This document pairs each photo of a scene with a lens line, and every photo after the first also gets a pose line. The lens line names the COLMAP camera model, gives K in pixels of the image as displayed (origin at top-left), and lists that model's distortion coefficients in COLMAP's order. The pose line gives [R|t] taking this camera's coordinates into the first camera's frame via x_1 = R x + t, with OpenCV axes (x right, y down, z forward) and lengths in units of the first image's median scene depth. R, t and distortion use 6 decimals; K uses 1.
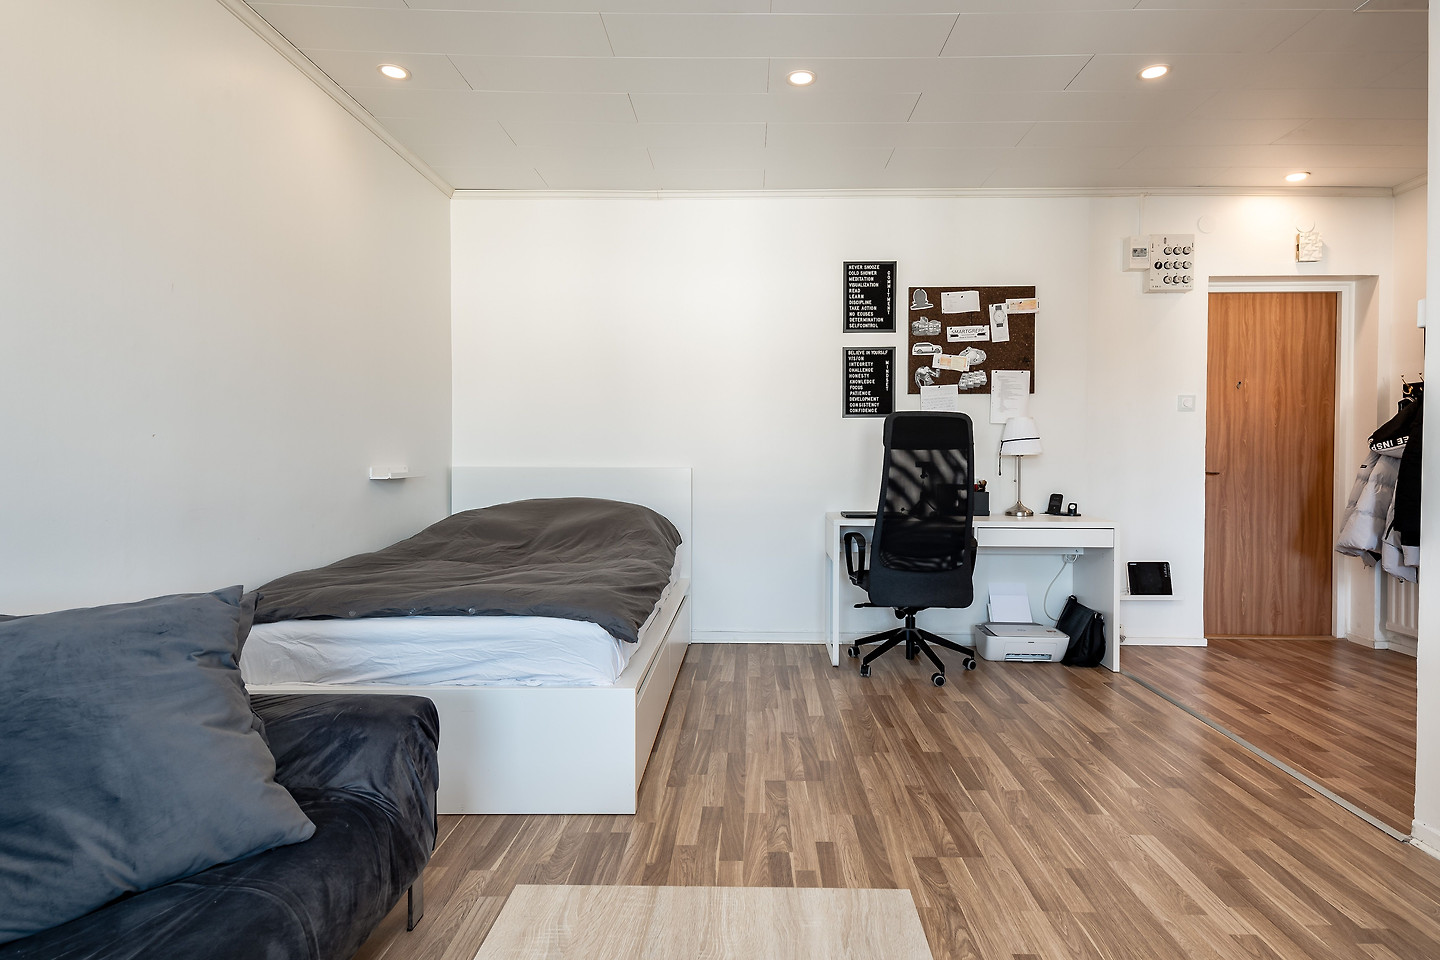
lens RADIAL K [[761.8, 0, 730.1], [0, 761.8, 468.2], [0, 0, 1]] dist [0.038583, -0.016546]
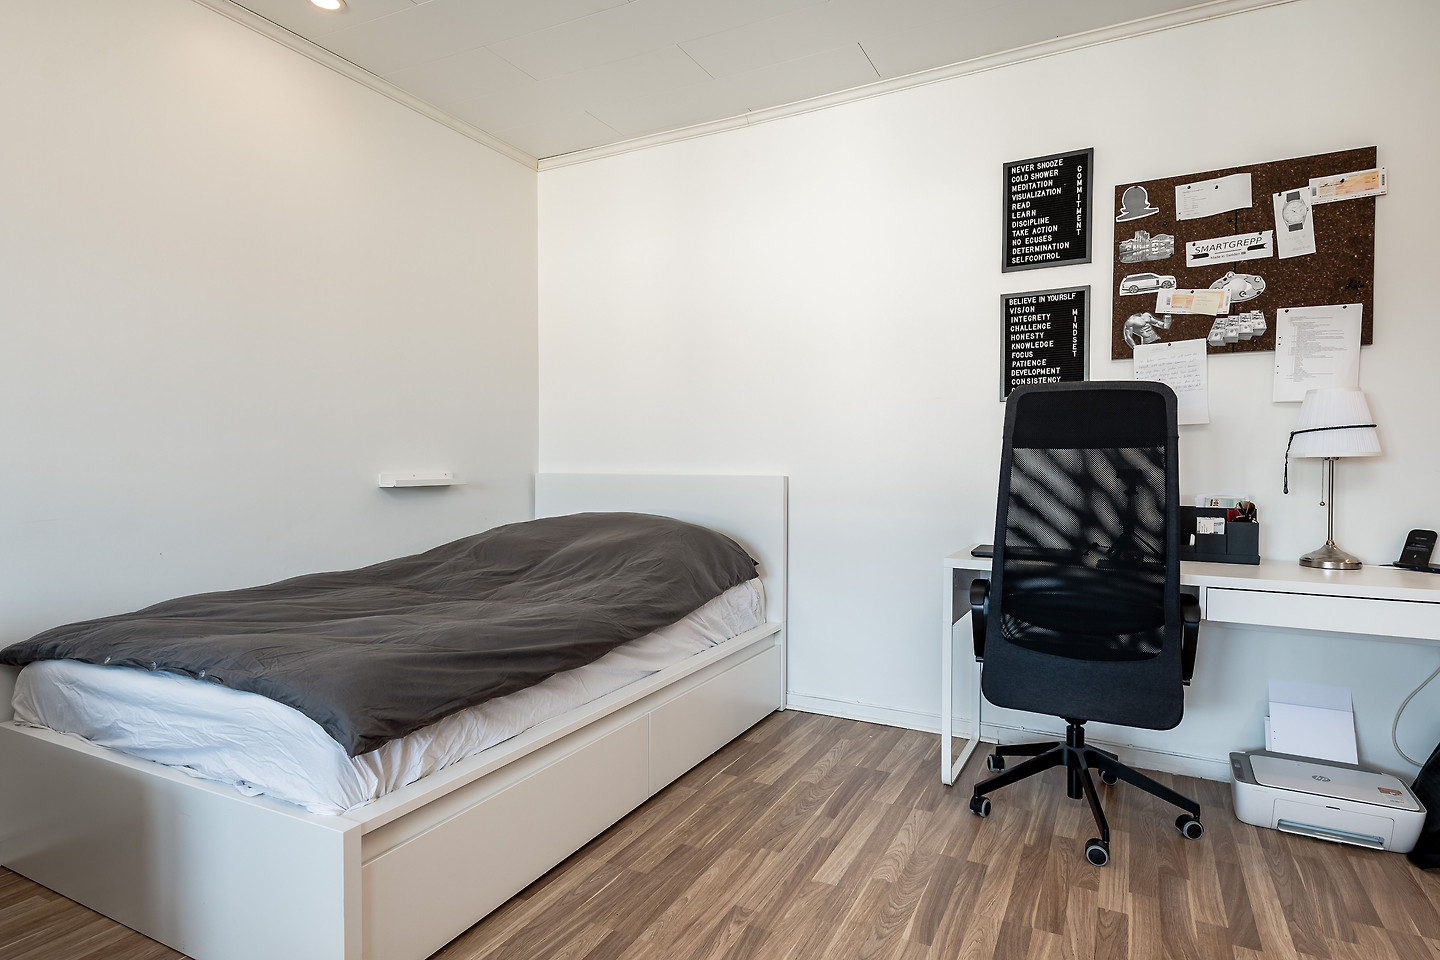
lens RADIAL K [[761.8, 0, 721.9], [0, 761.8, 478.2], [0, 0, 1]] dist [0.038583, -0.016546]
pose [[0.898027, 0.008320, -0.439862, 0.225748], [-0.005677, 0.999957, 0.007323, -0.003651], [0.439905, -0.004079, 0.898035, 0.300756]]
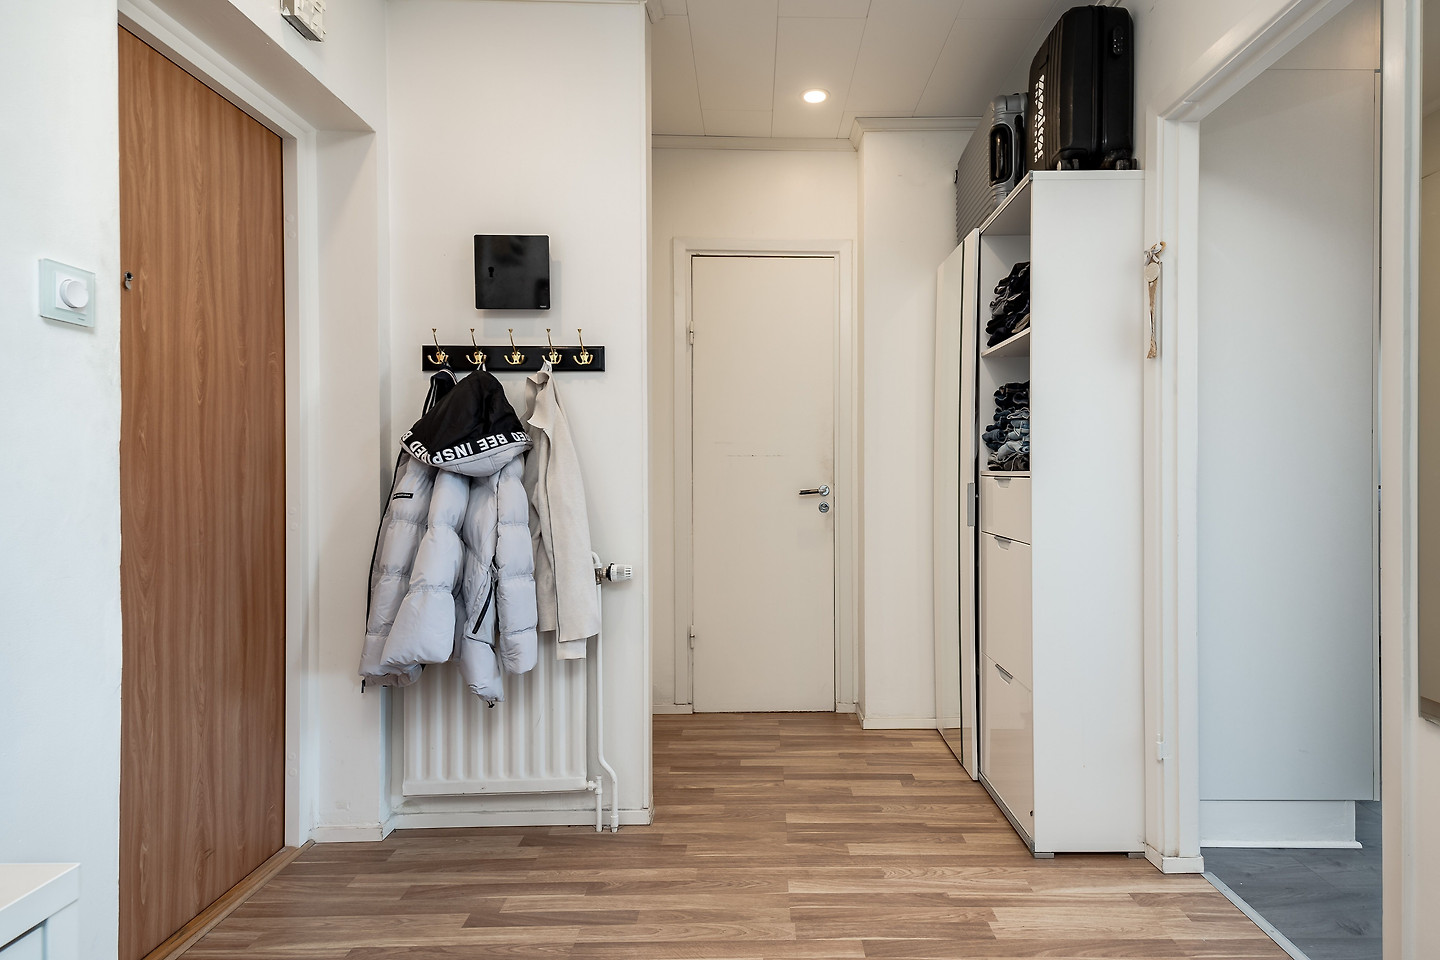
lens RADIAL K [[761.8, 0, 721.9], [0, 761.8, 466.8], [0, 0, 1]] dist [0.038583, -0.016546]
pose [[-0.047037, -0.002614, 0.998890, 0.280279], [0.021566, 0.999761, 0.003632, -0.015964], [-0.998660, 0.021713, -0.046969, 0.740814]]
